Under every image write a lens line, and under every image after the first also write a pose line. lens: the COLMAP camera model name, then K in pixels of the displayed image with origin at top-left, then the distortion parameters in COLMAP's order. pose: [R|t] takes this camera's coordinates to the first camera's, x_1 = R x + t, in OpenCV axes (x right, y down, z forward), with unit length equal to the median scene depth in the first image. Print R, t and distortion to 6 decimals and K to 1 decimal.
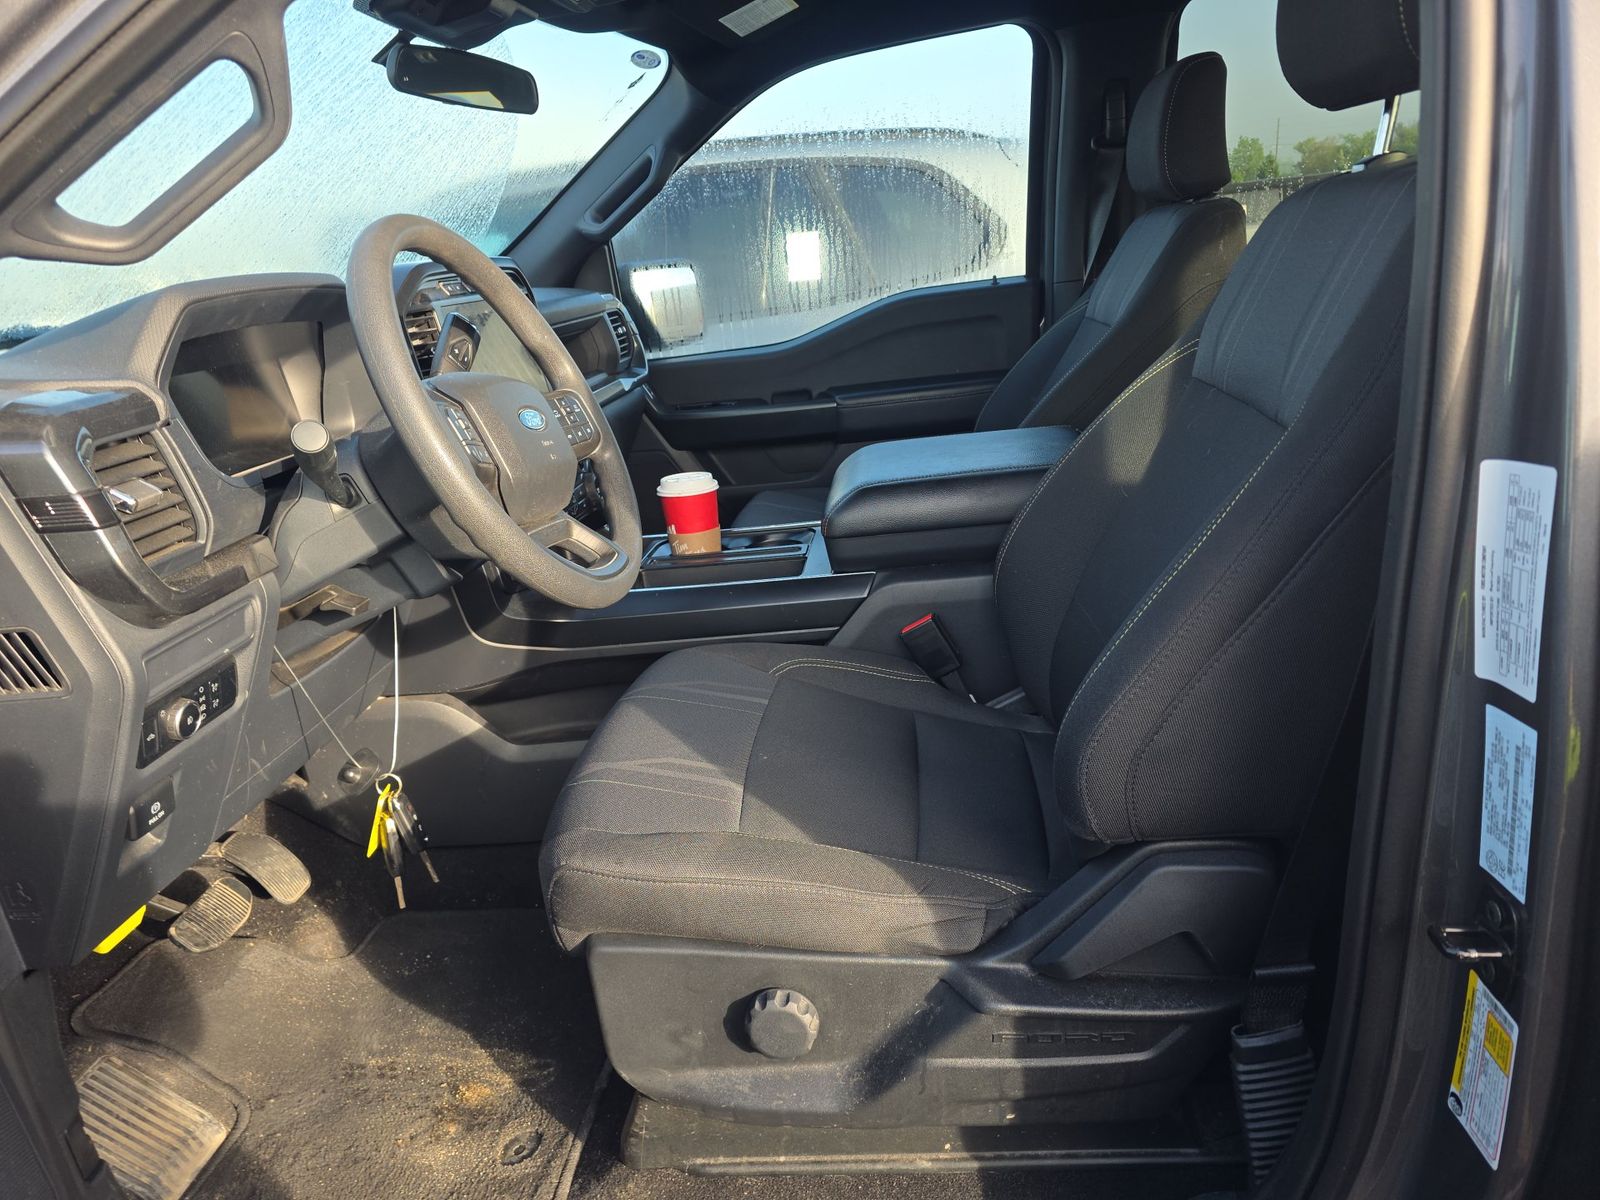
lens RADIAL K [[1070.5, 0, 819.0], [0, 1070.5, 633.2], [0, 0, 1]] dist [0.000131, -0.001867]
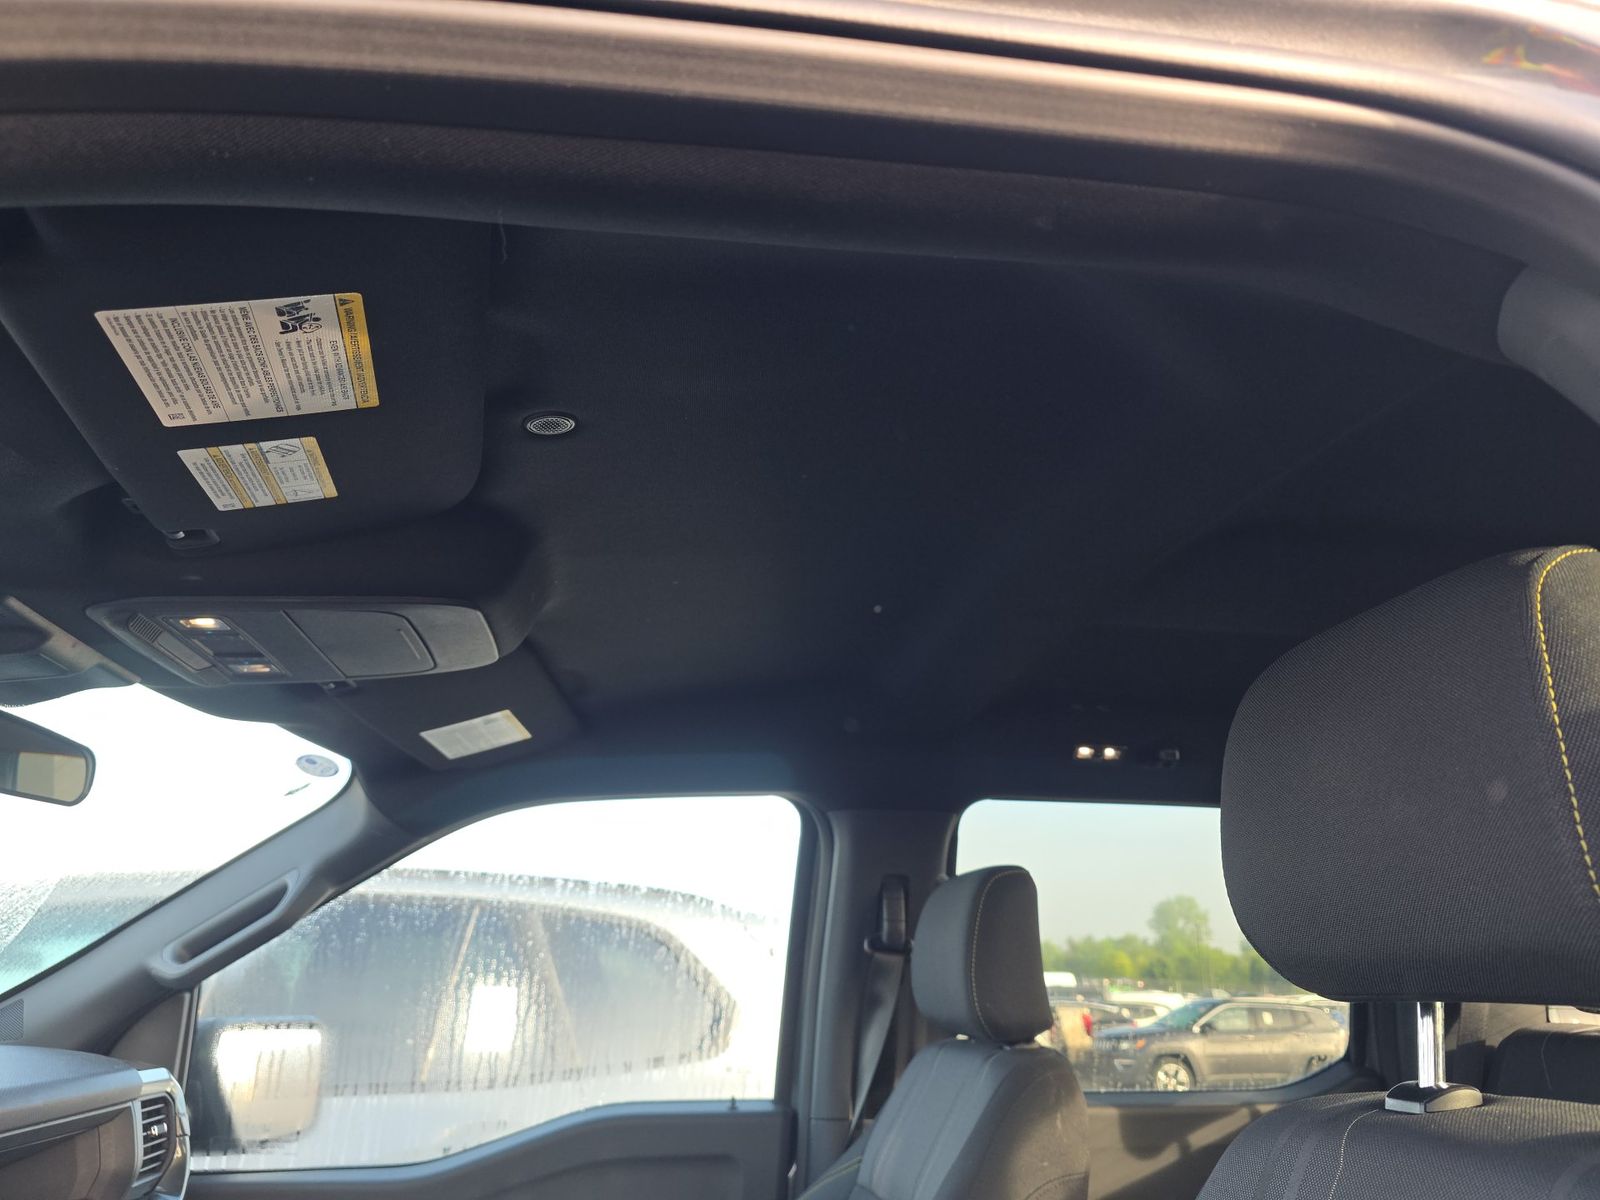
lens RADIAL K [[1066.6, 0, 800.0], [0, 1066.6, 600.0], [0, 0, 1]] dist [0.037288, 0.000023]
pose [[0.964854, 0.192216, 0.179189, 0.008657], [-0.032547, 0.764046, -0.644340, -0.118367], [-0.260762, 0.615862, 0.743450, 0.221191]]
